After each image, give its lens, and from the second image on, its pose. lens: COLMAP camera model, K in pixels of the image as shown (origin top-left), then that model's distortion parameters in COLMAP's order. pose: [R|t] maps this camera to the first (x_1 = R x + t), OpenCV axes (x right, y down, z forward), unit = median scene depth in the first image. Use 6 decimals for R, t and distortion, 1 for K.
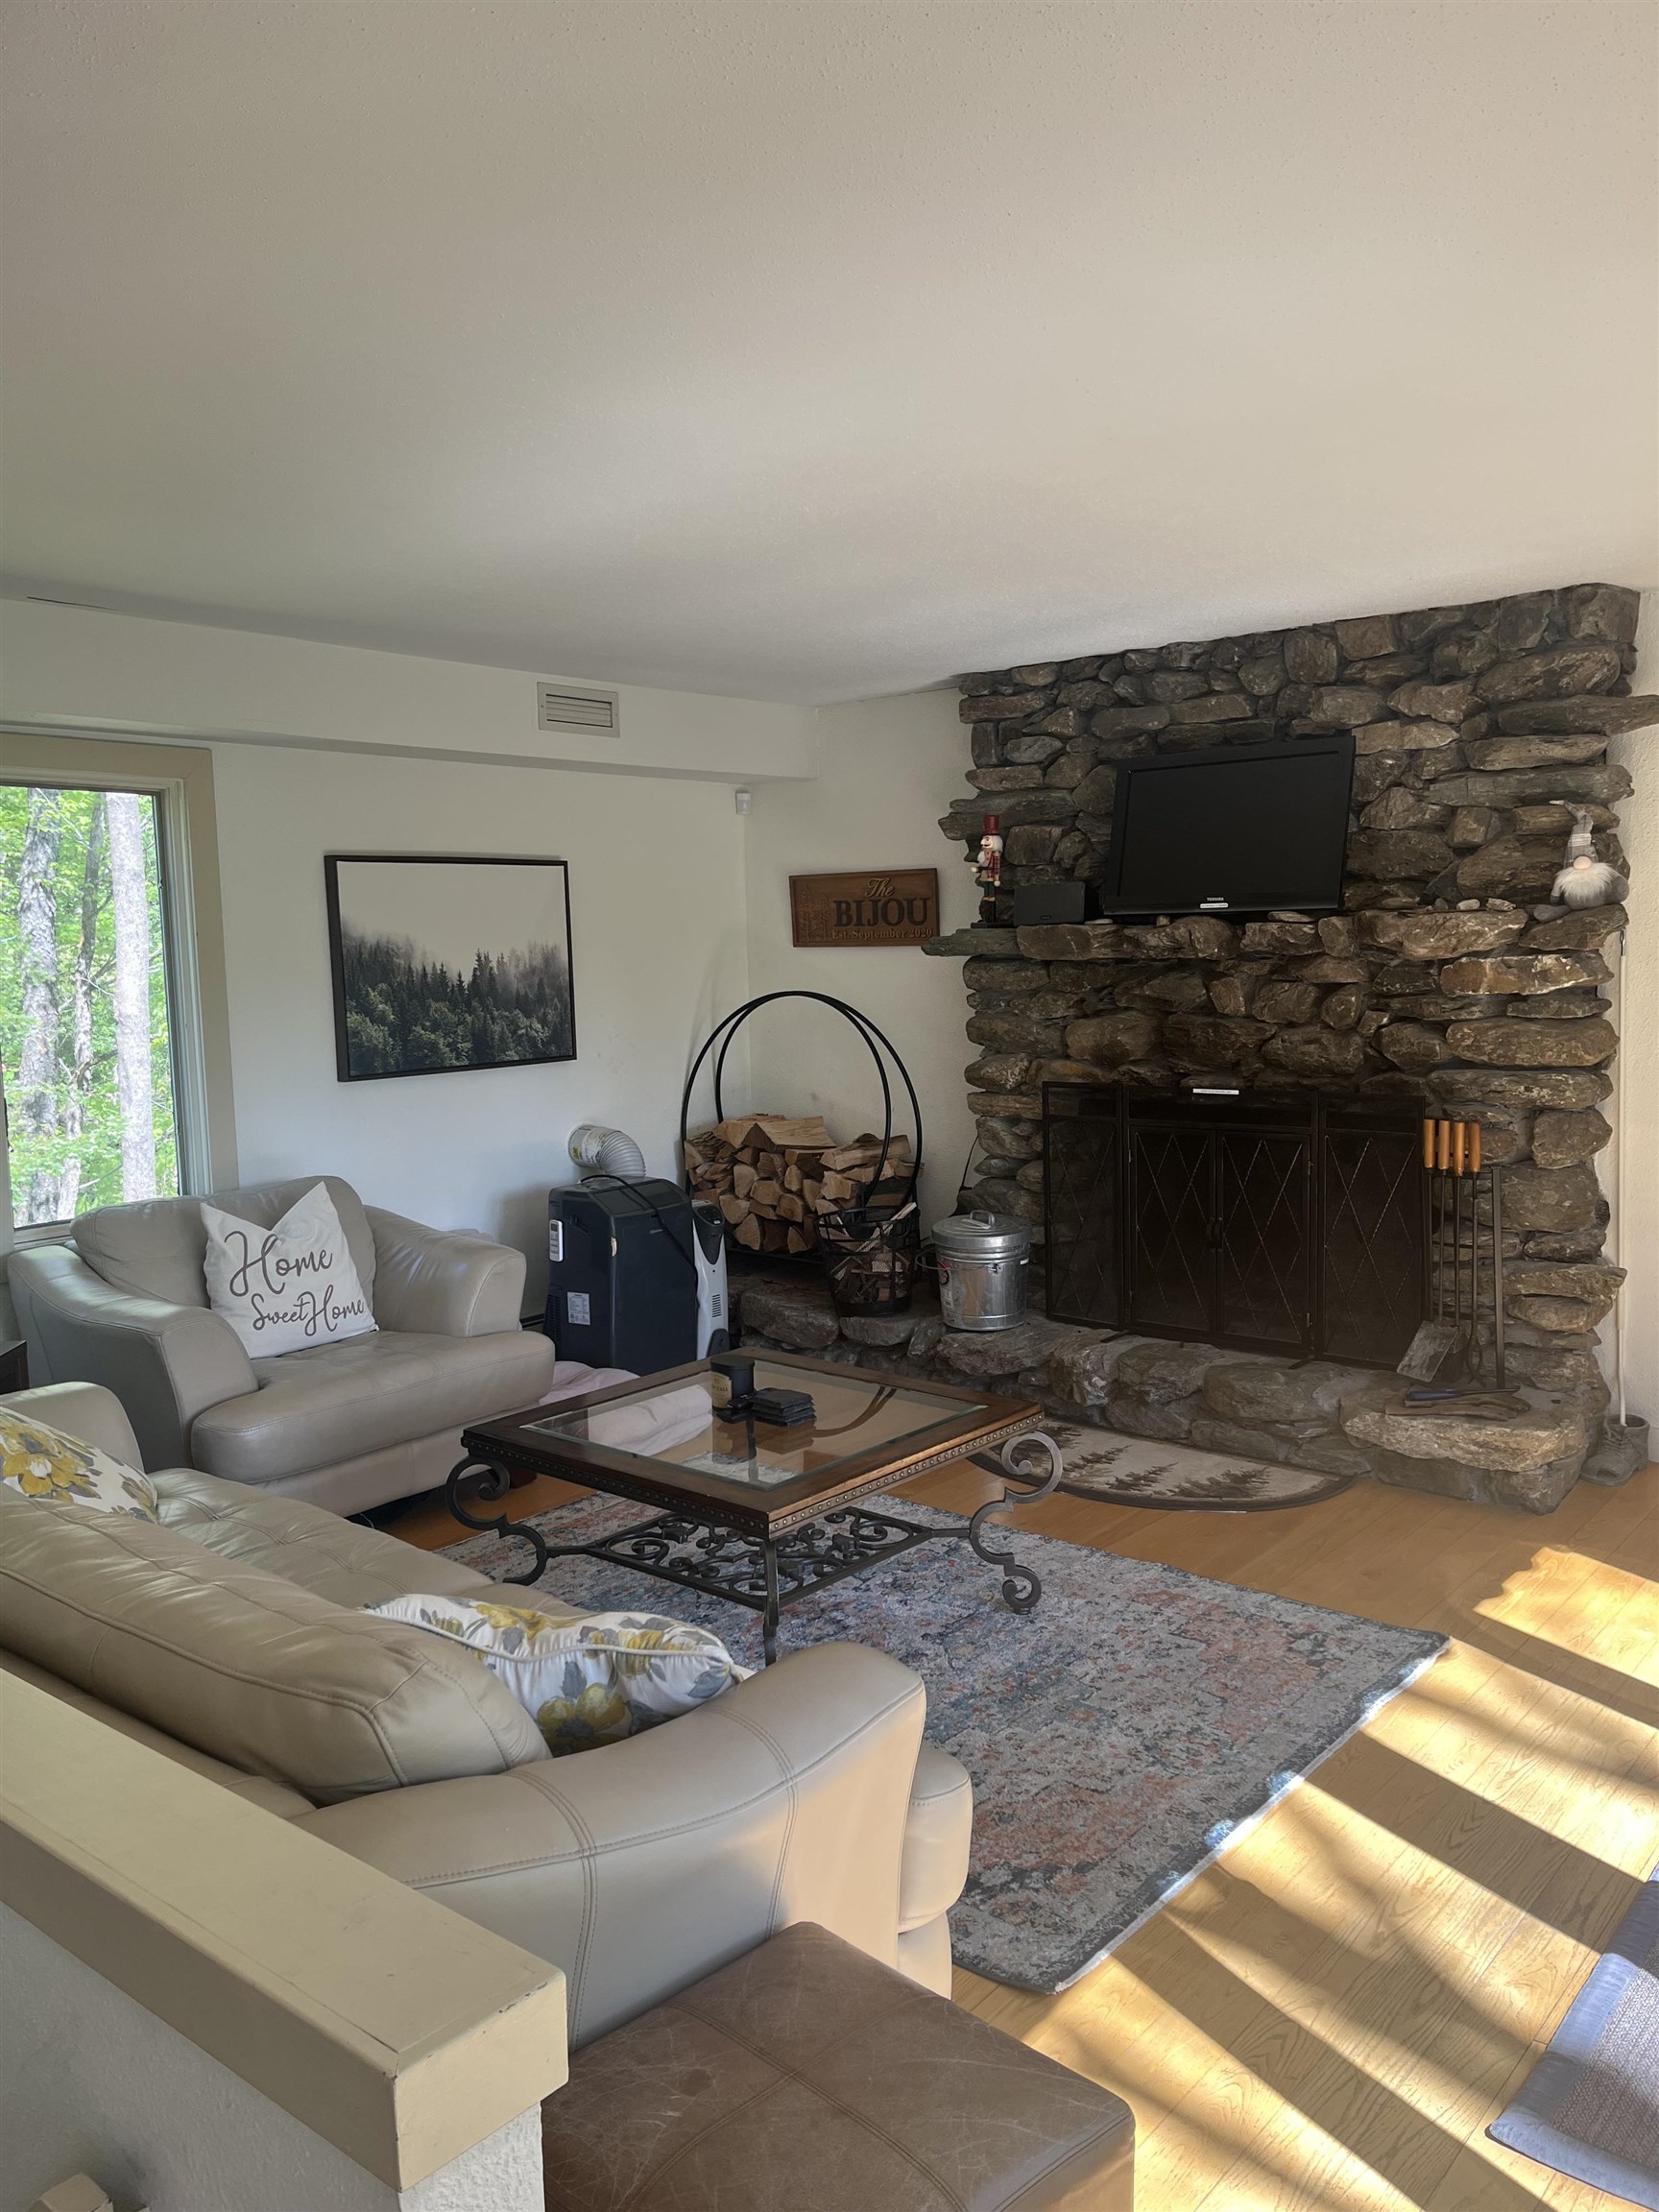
lens RADIAL K [[1672.6, 0, 853.0], [0, 1672.6, 1111.4], [0, 0, 1]] dist [0.072205, -0.094973]
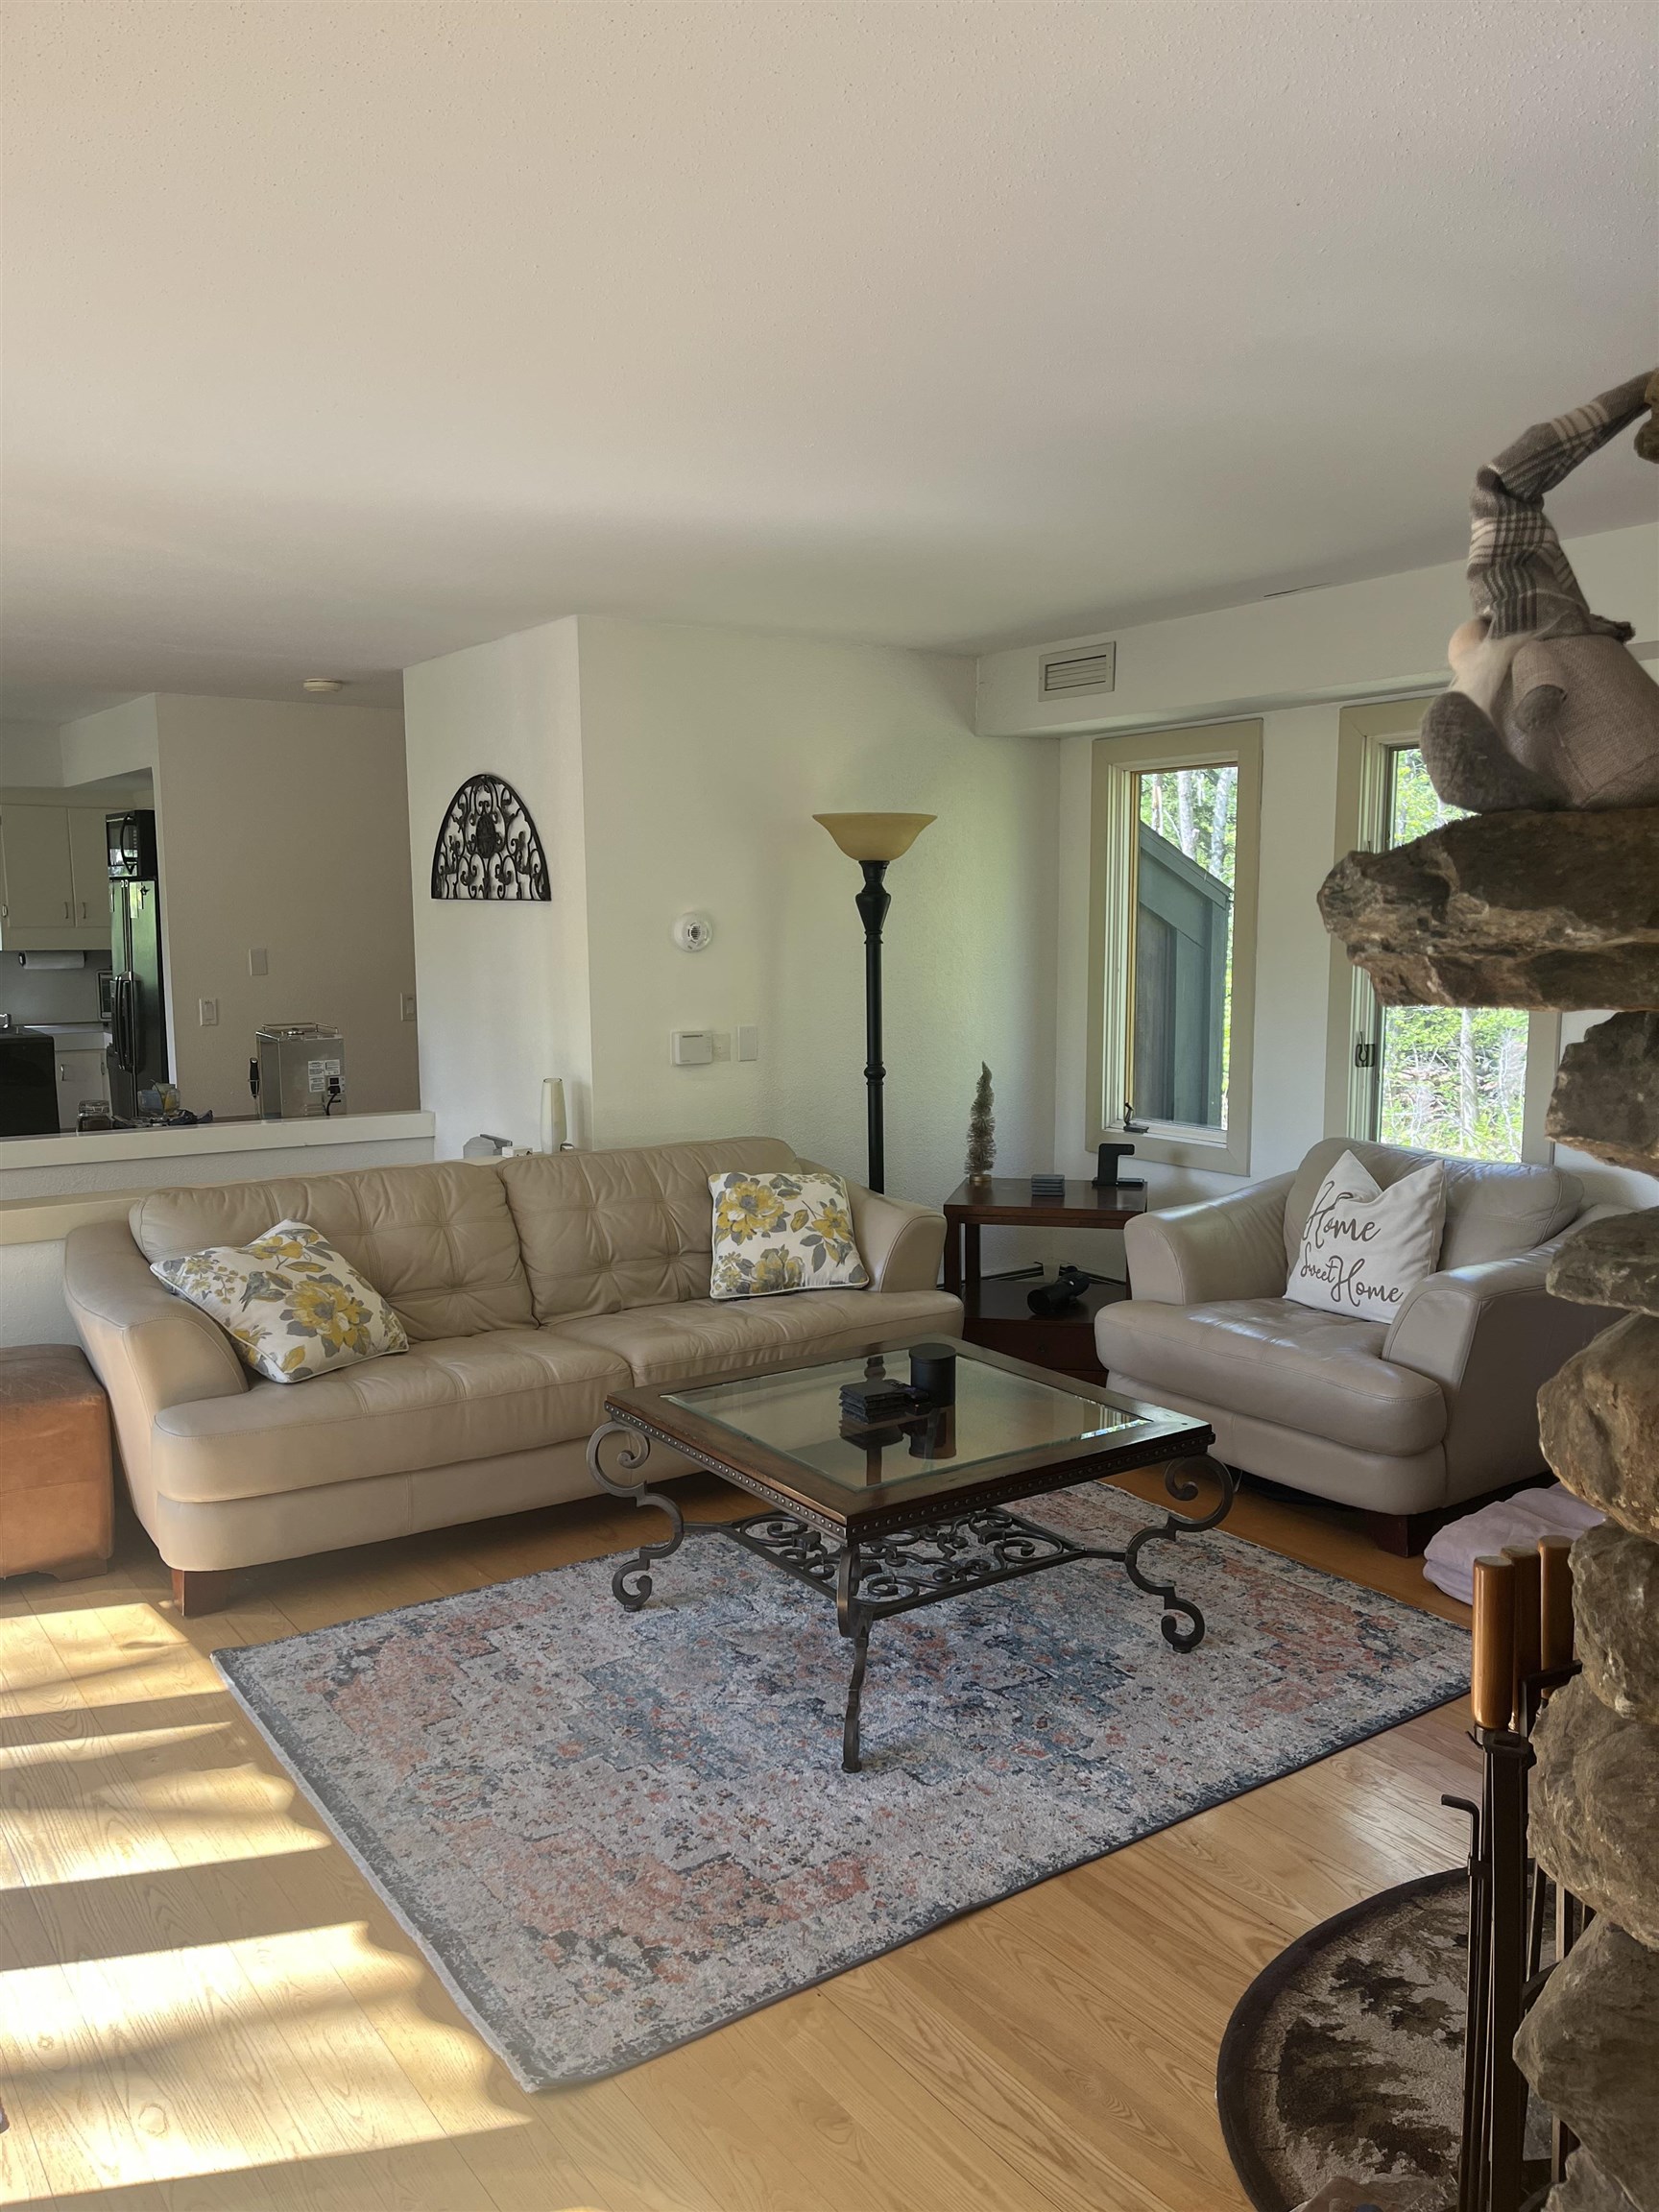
lens RADIAL K [[1672.6, 0, 829.9], [0, 1672.6, 1100.1], [0, 0, 1]] dist [0.072205, -0.094973]
pose [[-0.270114, 0.126707, -0.954455, 0.839063], [-0.090403, 0.983586, 0.156159, -0.133535], [0.958575, 0.128466, -0.254226, 1.188465]]
